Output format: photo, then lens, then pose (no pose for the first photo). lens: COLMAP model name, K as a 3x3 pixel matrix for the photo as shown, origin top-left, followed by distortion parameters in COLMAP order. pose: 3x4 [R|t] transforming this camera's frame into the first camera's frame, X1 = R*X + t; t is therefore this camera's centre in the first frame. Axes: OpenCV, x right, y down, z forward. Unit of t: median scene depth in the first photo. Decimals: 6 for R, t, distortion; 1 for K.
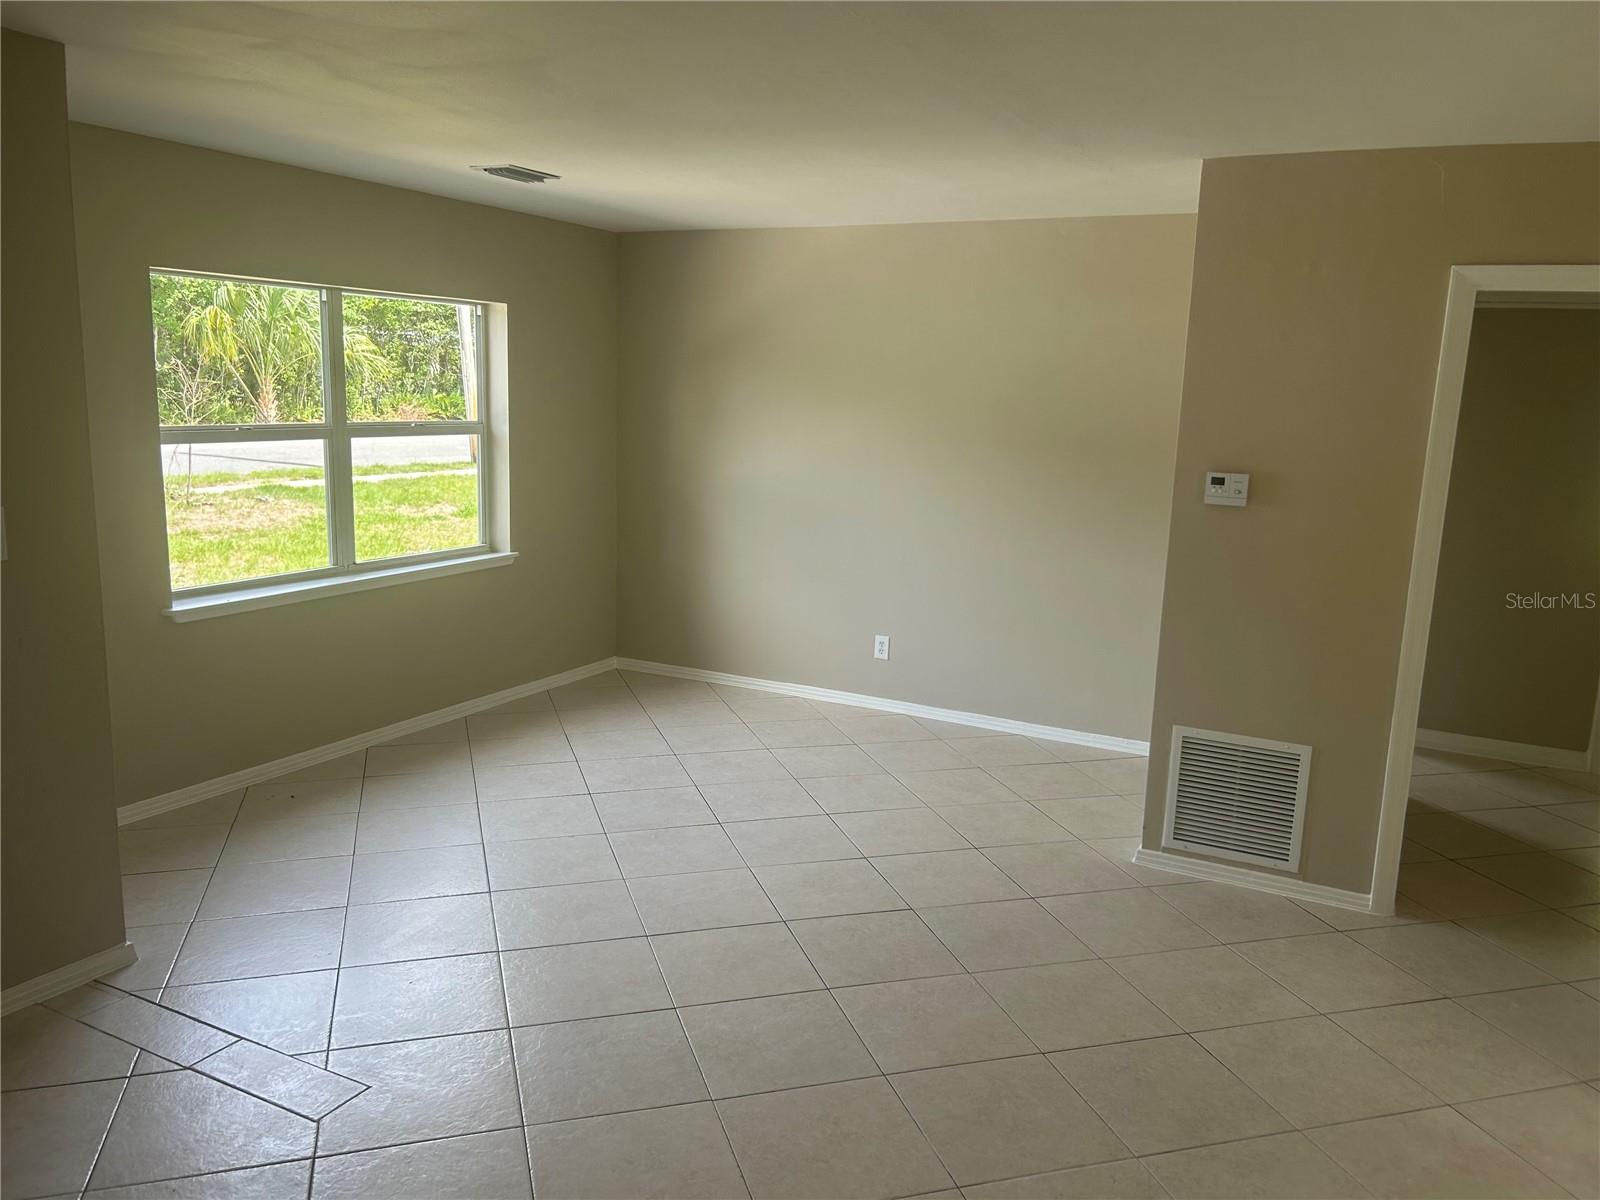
lens RADIAL K [[1214.1, 0, 788.0], [0, 1214.1, 610.0], [0, 0, 1]] dist [0.059641, -0.069137]
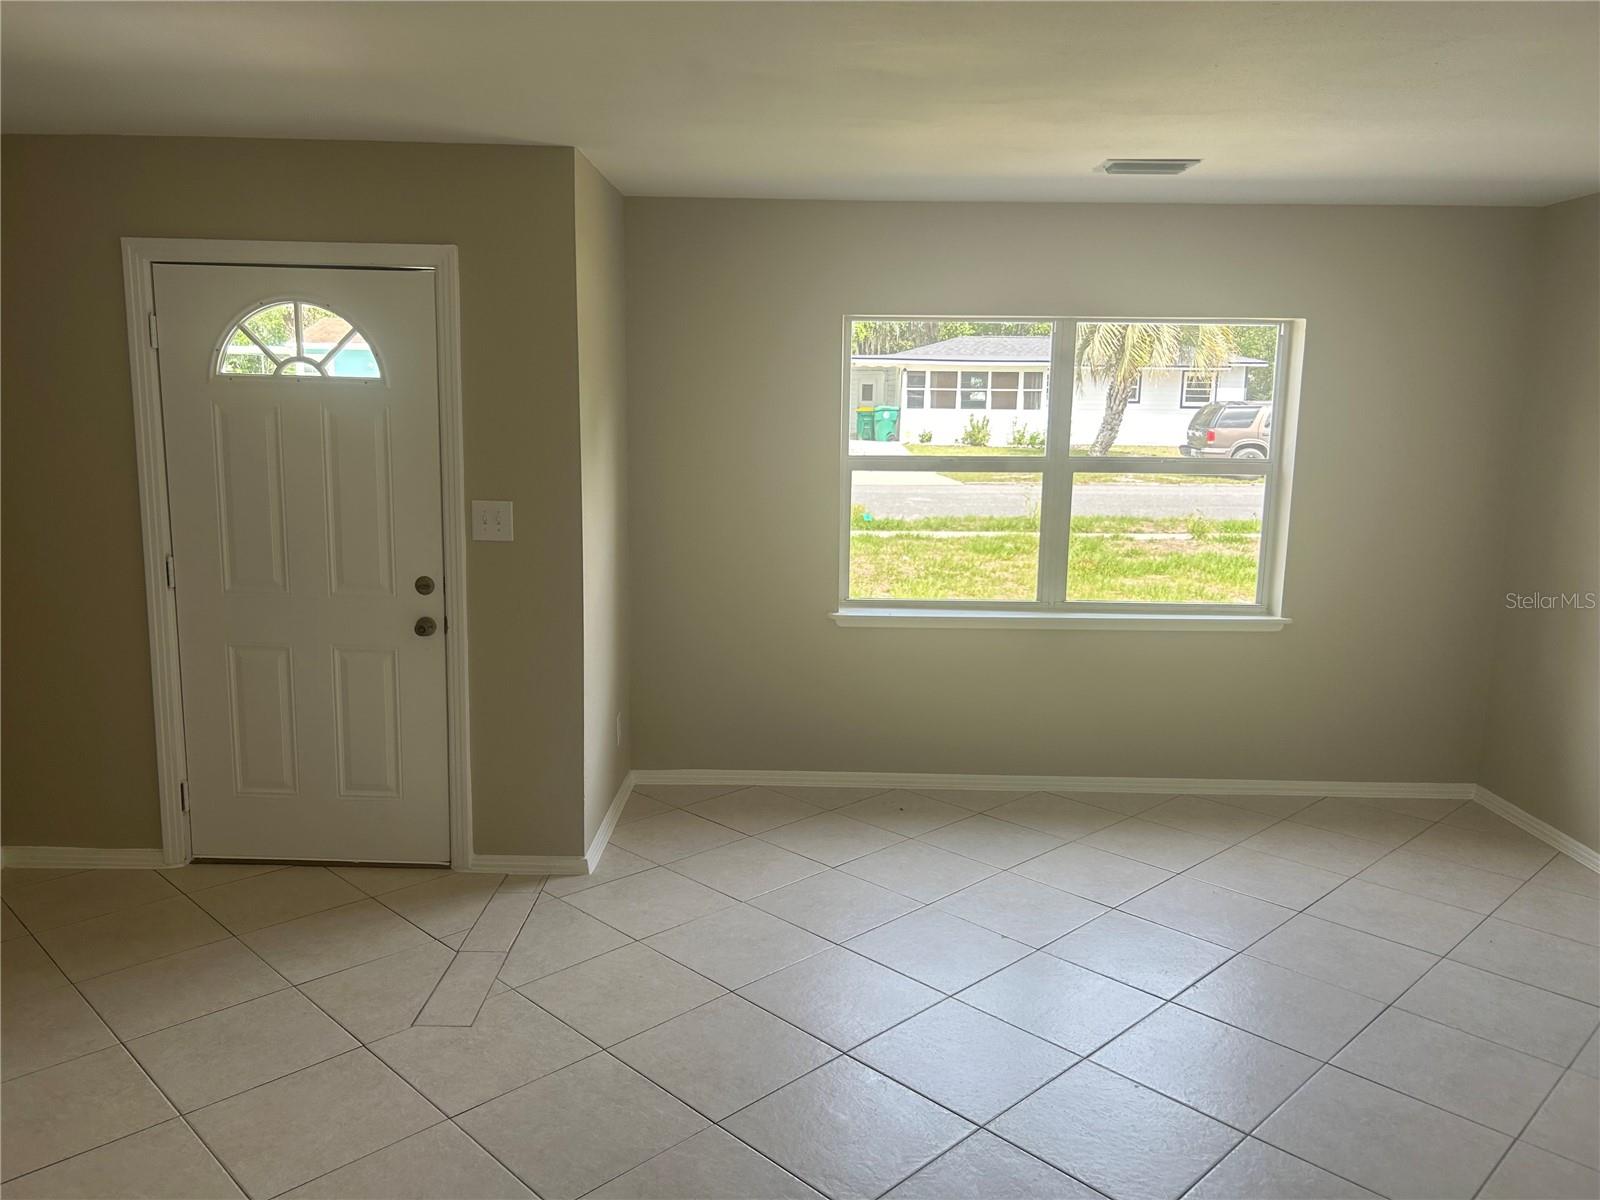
lens RADIAL K [[1214.1, 0, 806.2], [0, 1214.1, 596.1], [0, 0, 1]] dist [0.059641, -0.069137]
pose [[0.483670, 0.118224, -0.867229, 0.377440], [-0.165538, 0.985309, 0.041997, -0.048673], [0.859453, 0.123246, 0.496135, 0.347496]]
